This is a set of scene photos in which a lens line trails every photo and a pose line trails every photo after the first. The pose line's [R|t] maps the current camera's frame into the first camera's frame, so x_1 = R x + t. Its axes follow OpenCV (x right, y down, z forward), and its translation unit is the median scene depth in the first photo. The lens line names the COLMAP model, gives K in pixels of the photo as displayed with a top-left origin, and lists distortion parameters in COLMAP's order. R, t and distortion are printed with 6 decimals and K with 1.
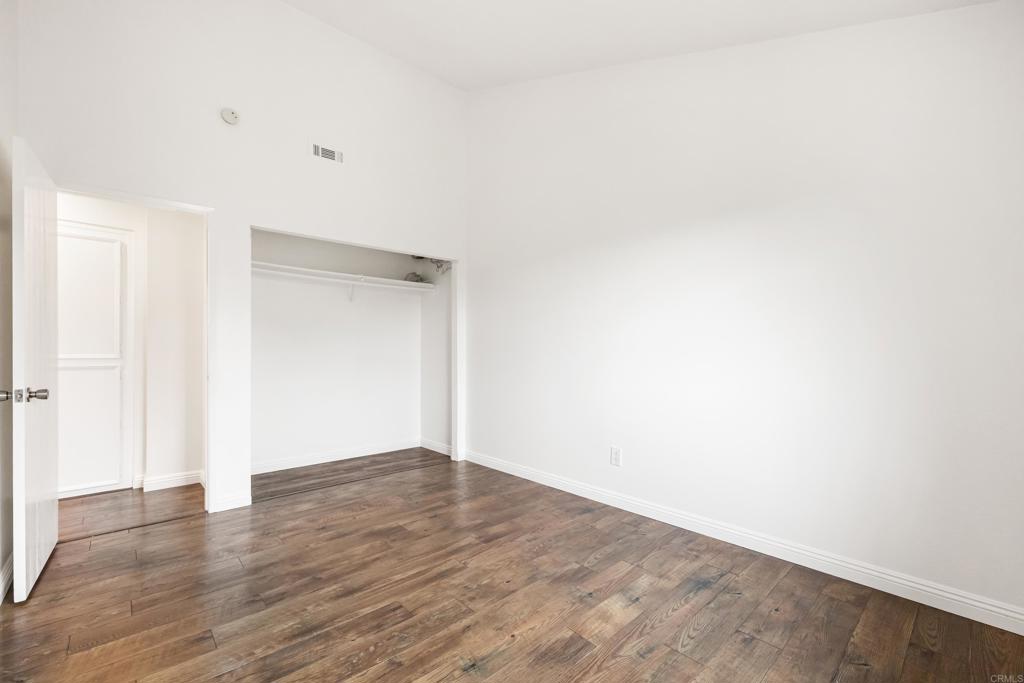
lens RADIAL K [[432.5, 0, 510.8], [0, 432.5, 347.1], [0, 0, 1]] dist [0.003009, -0.000401]
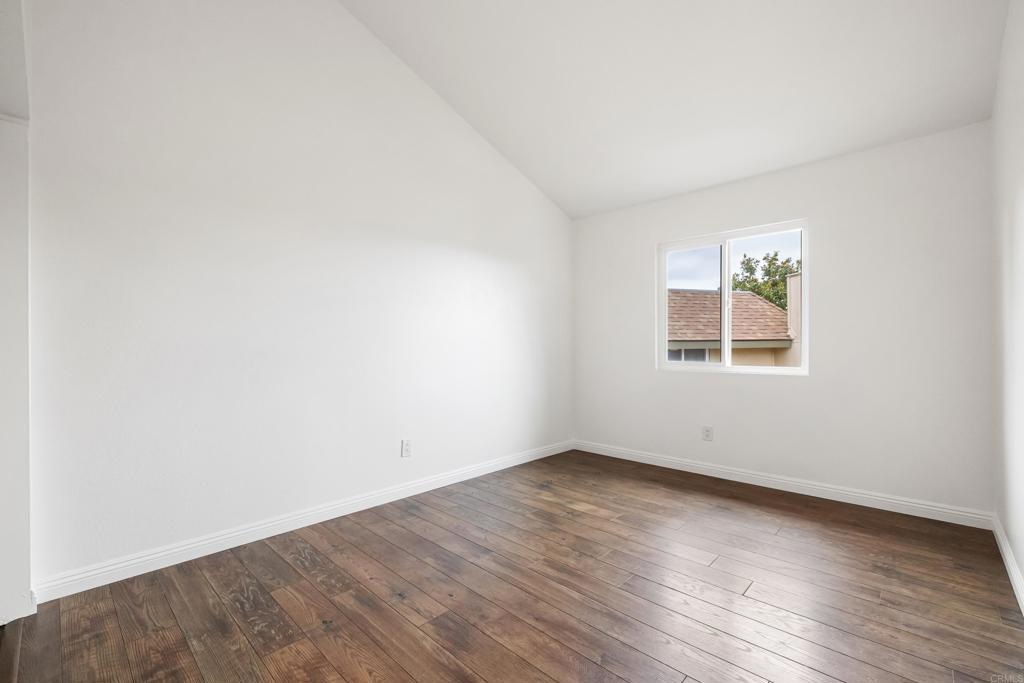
lens RADIAL K [[432.5, 0, 511.3], [0, 432.5, 344.1], [0, 0, 1]] dist [0.003009, -0.000401]
pose [[-0.063998, 0.002125, 0.997948, -1.036049], [-0.008773, 0.999958, -0.002692, 0.012797], [-0.997911, -0.008928, -0.063976, 1.077248]]
